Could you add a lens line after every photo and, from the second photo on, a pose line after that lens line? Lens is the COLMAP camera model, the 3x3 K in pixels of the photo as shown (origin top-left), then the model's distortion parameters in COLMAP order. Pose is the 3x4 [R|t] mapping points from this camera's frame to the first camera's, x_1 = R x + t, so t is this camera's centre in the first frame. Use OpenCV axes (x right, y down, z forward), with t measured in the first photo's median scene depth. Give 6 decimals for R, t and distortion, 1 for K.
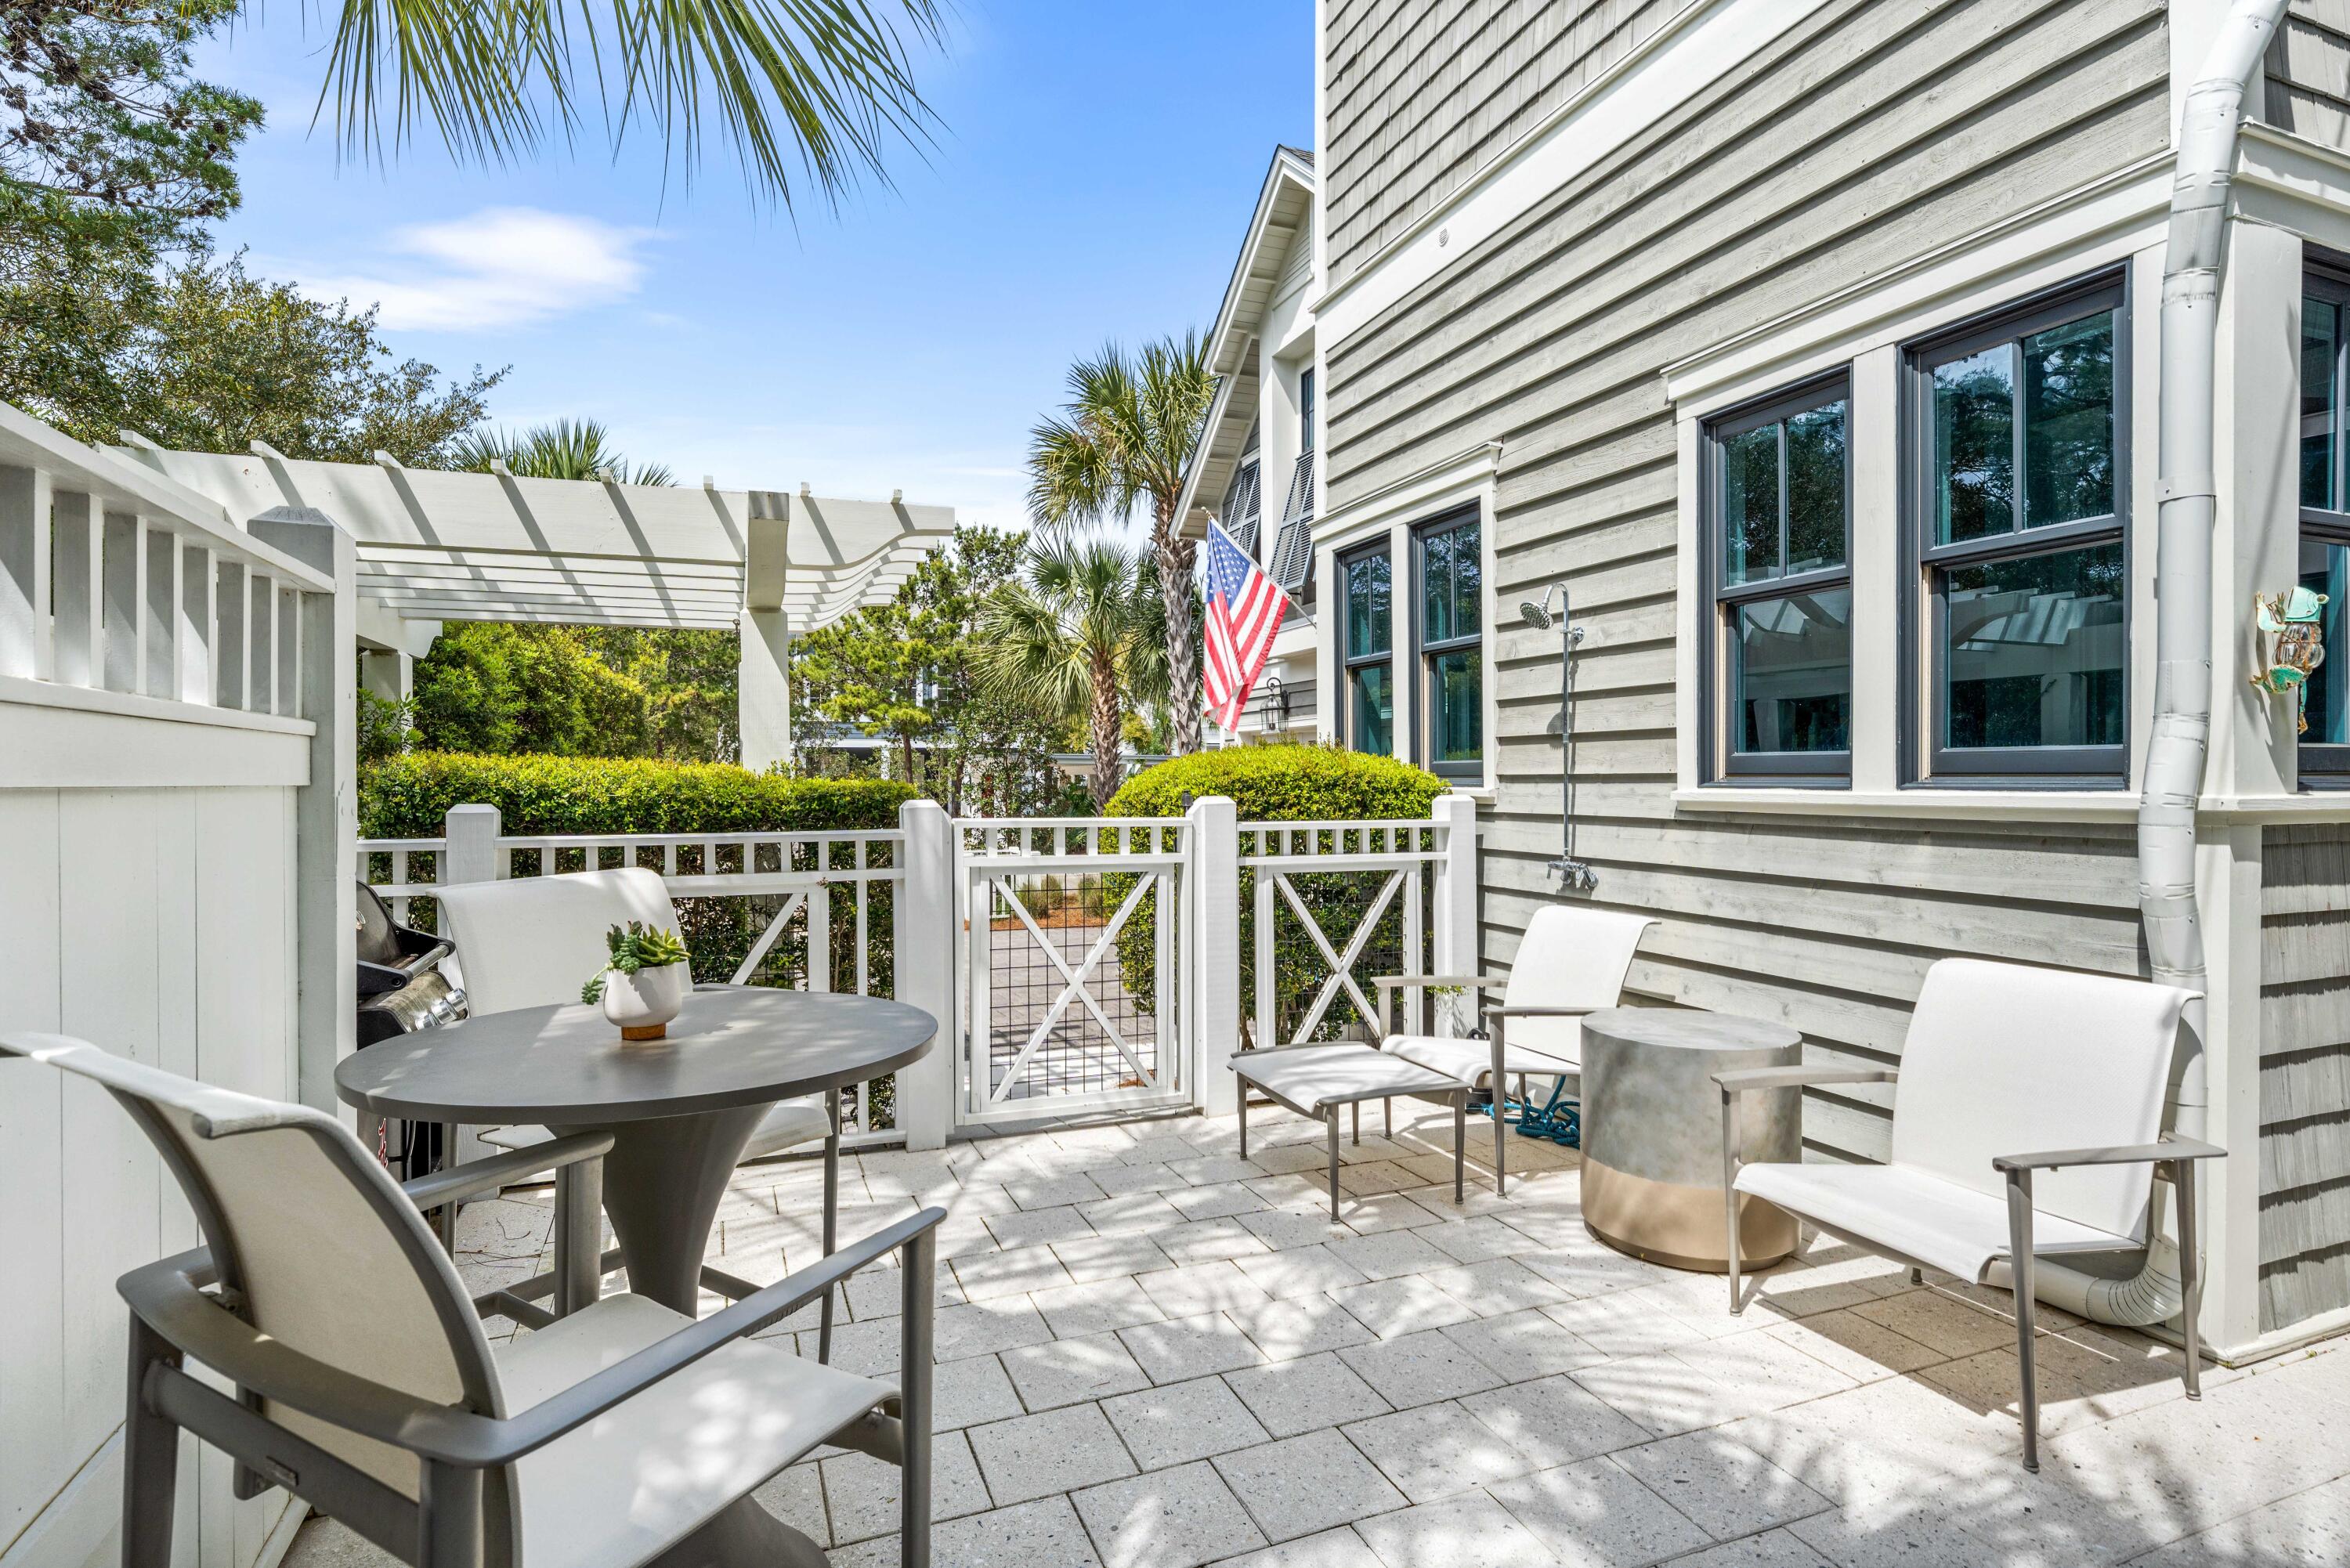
lens RADIAL K [[1245.1, 0, 1187.2], [0, 1245.1, 781.2], [0, 0, 1]] dist [0.000527, -0.001021]
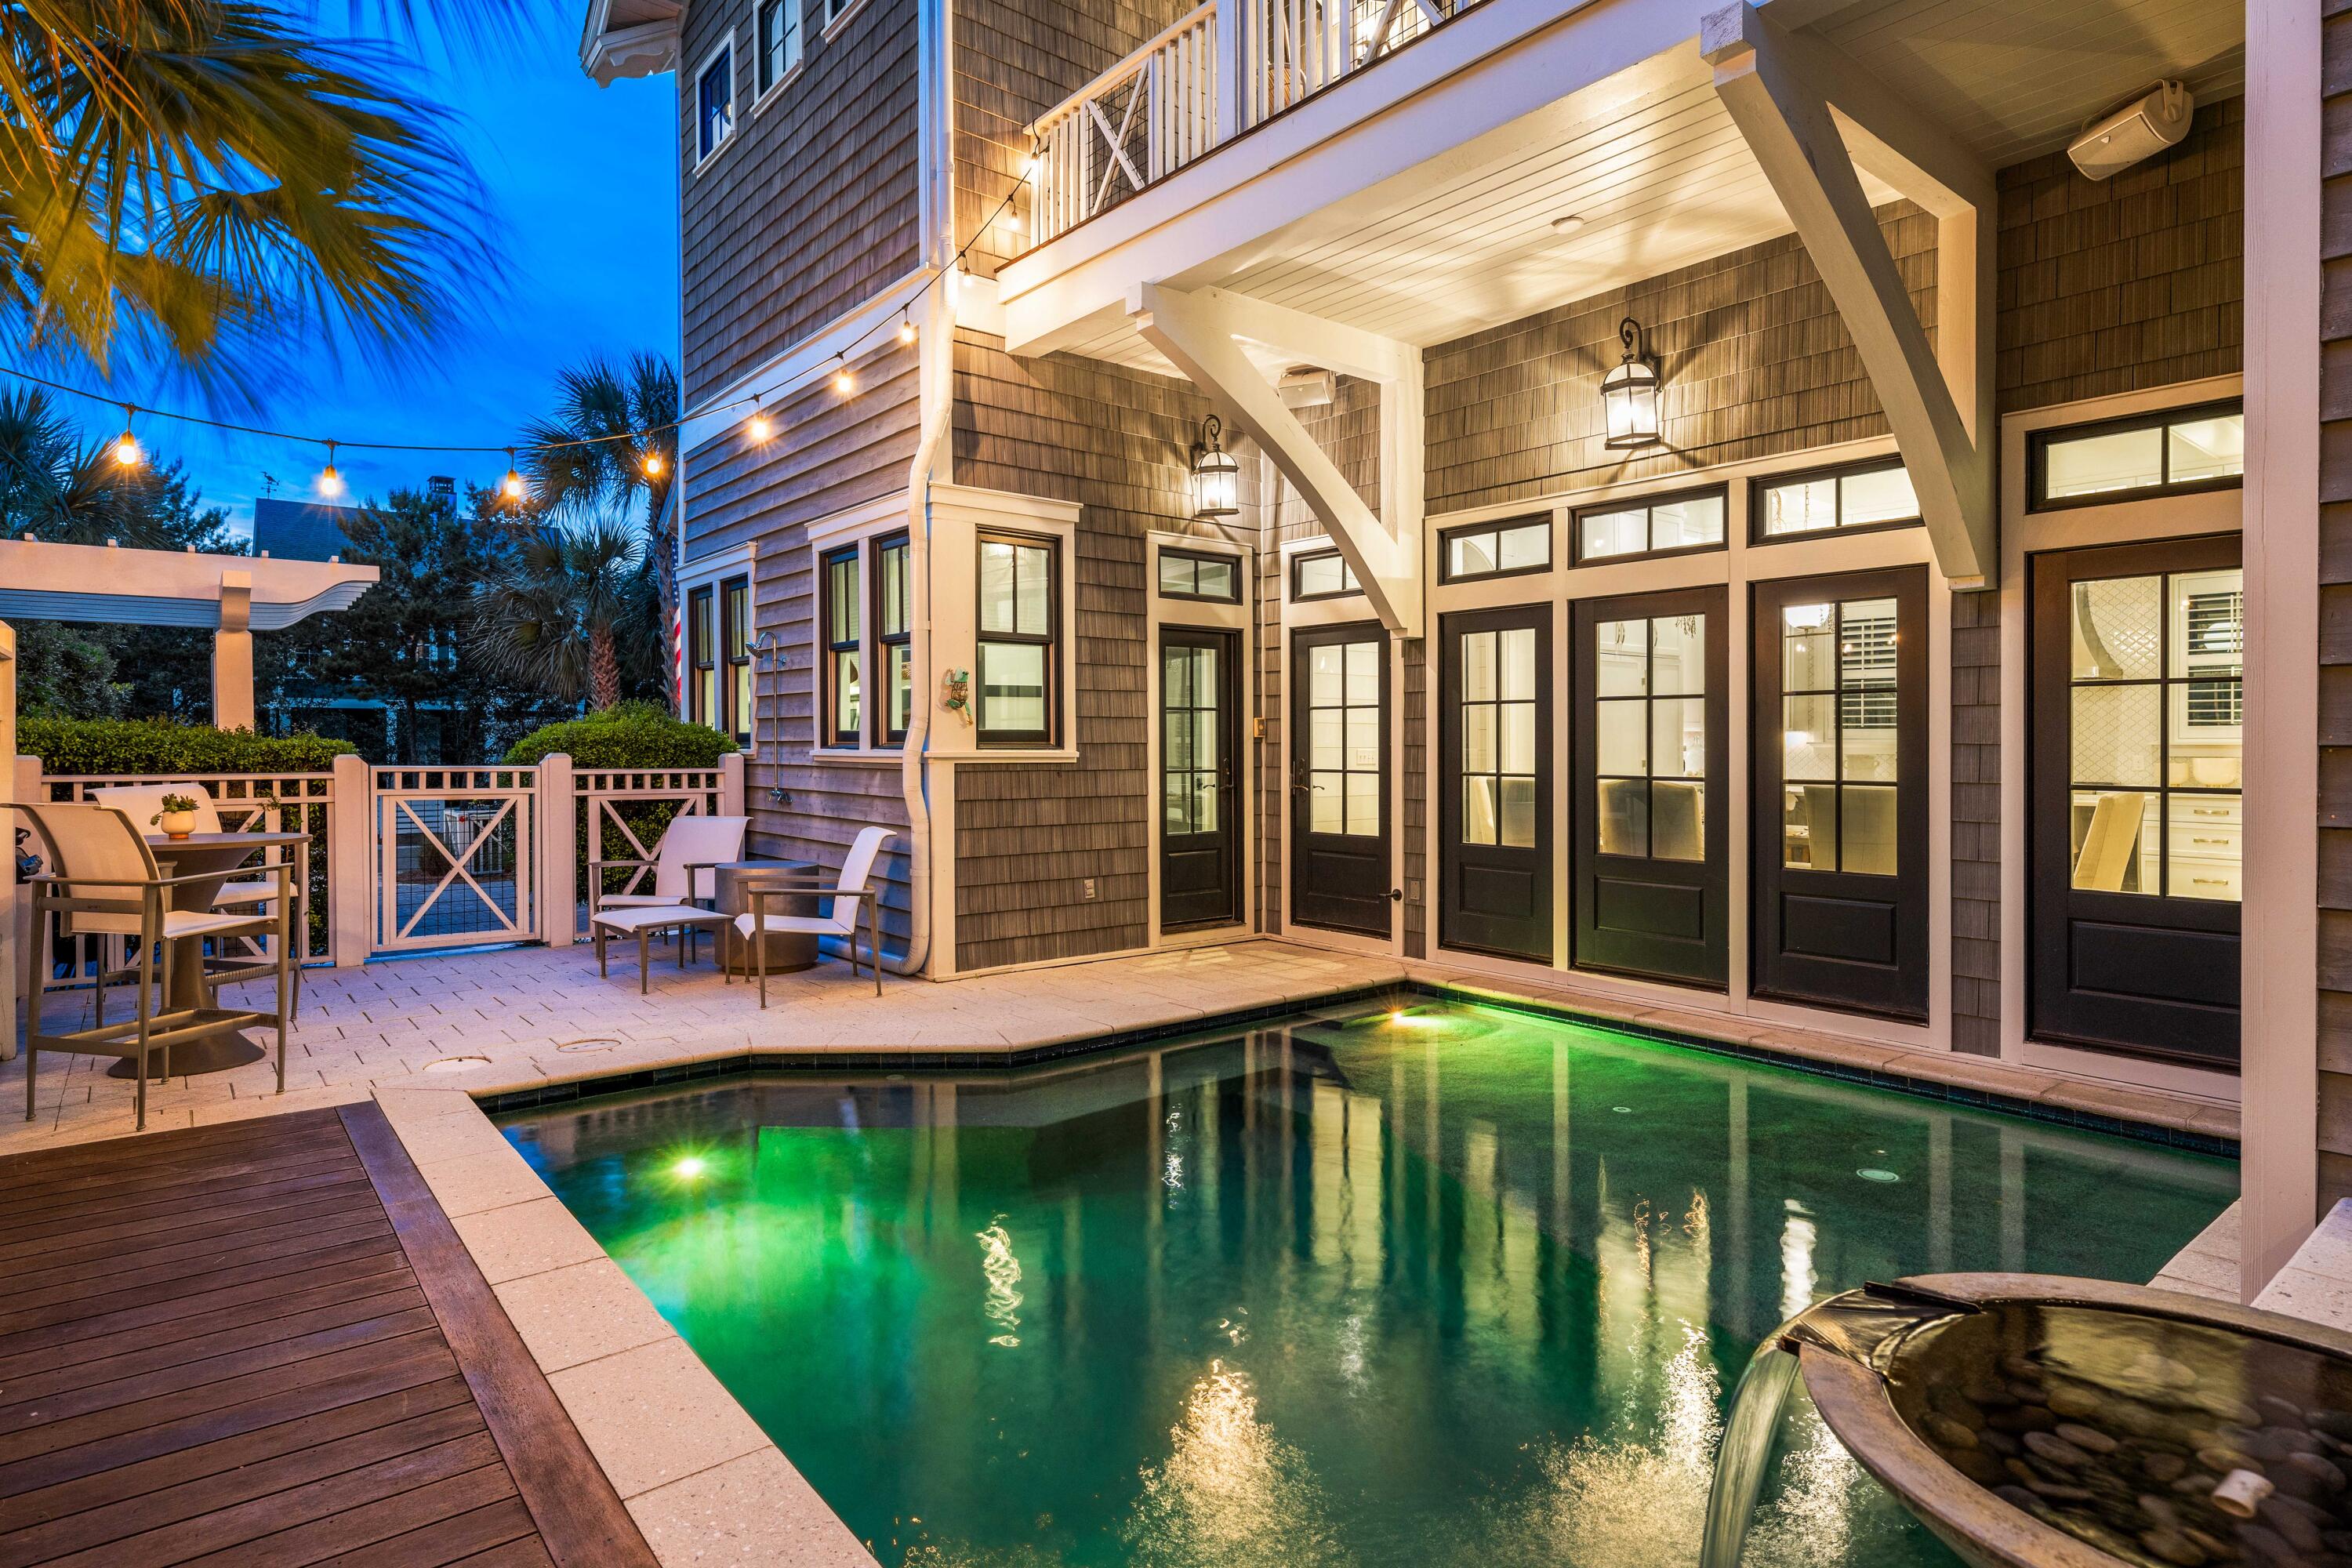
lens RADIAL K [[1246.2, 0, 1161.4], [0, 1246.2, 754.2], [0, 0, 1]] dist [0.000527, -0.001021]
pose [[0.951856, 0.002506, 0.306534, 0.254474], [-0.003991, 0.999983, 0.004216, 0.003132], [-0.306518, -0.005236, 0.951850, -0.744925]]
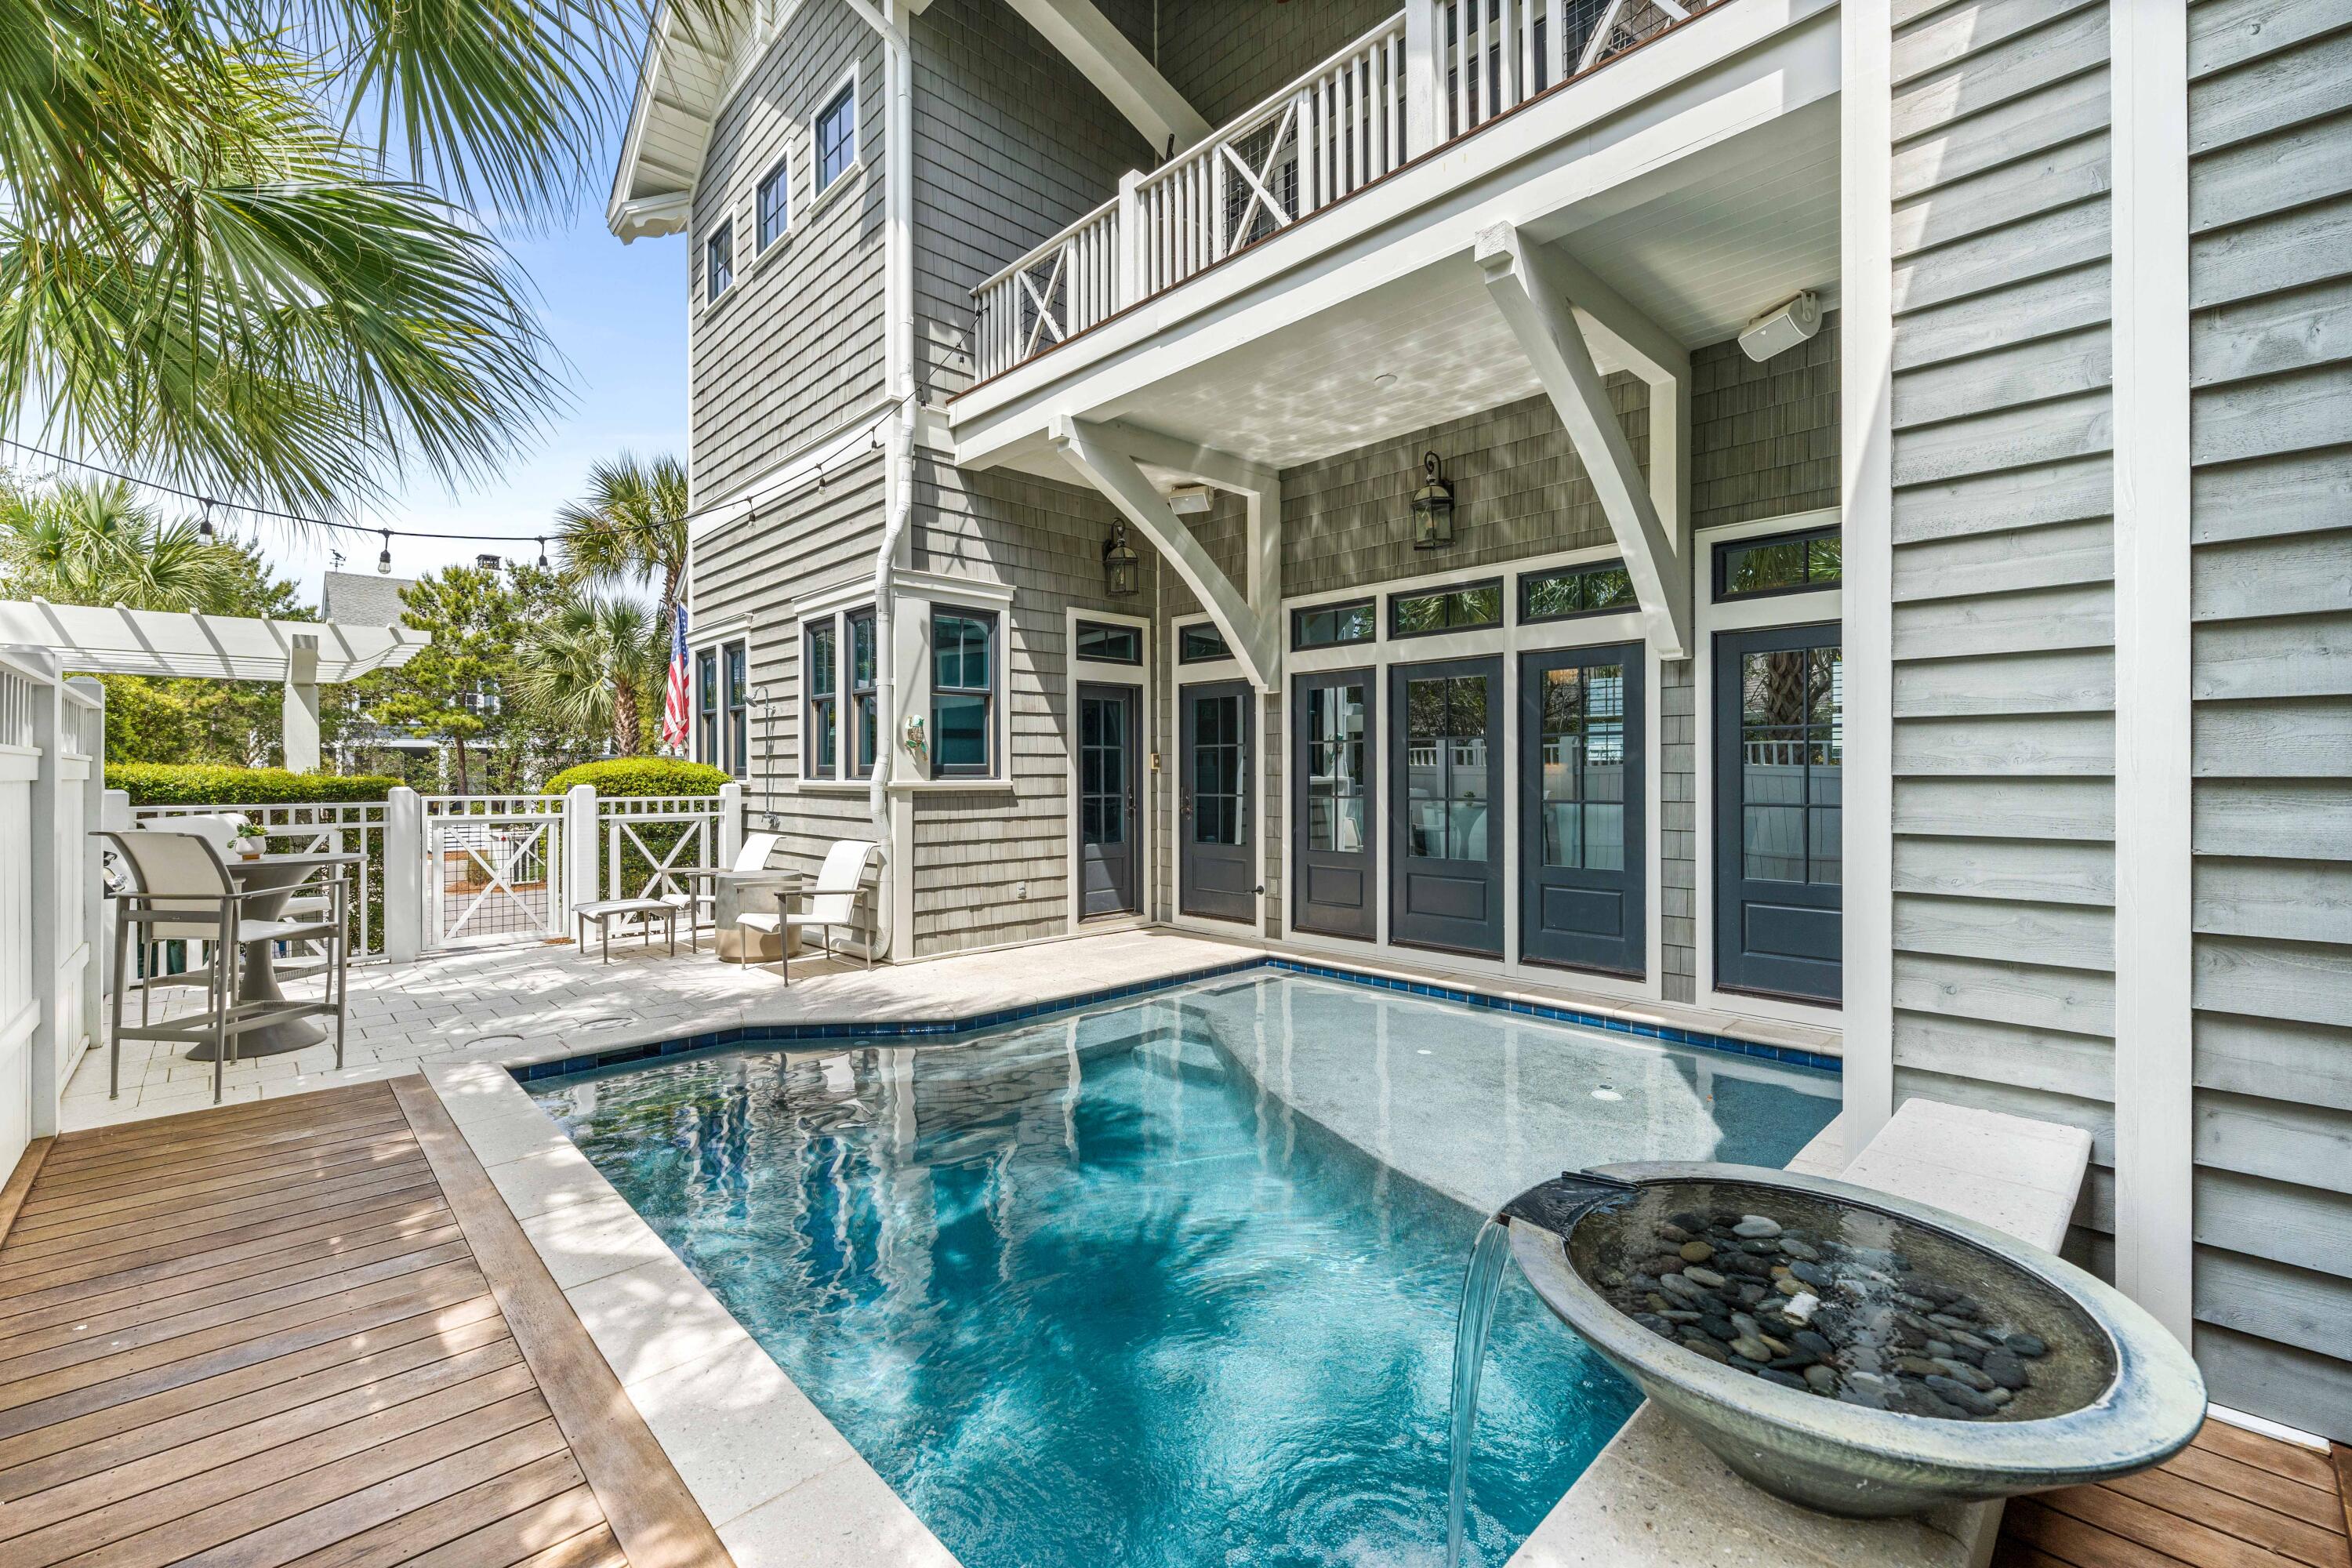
lens RADIAL K [[978.2, 0, 1170.5], [0, 978.2, 770.3], [0, 0, 1]] dist [-0.002565, -0.000082]
pose [[0.922124, 0.001709, 0.386891, 0.262981], [0.000949, 0.999977, -0.006678, 0.000109], [-0.386893, 0.006525, 0.922101, -0.760330]]
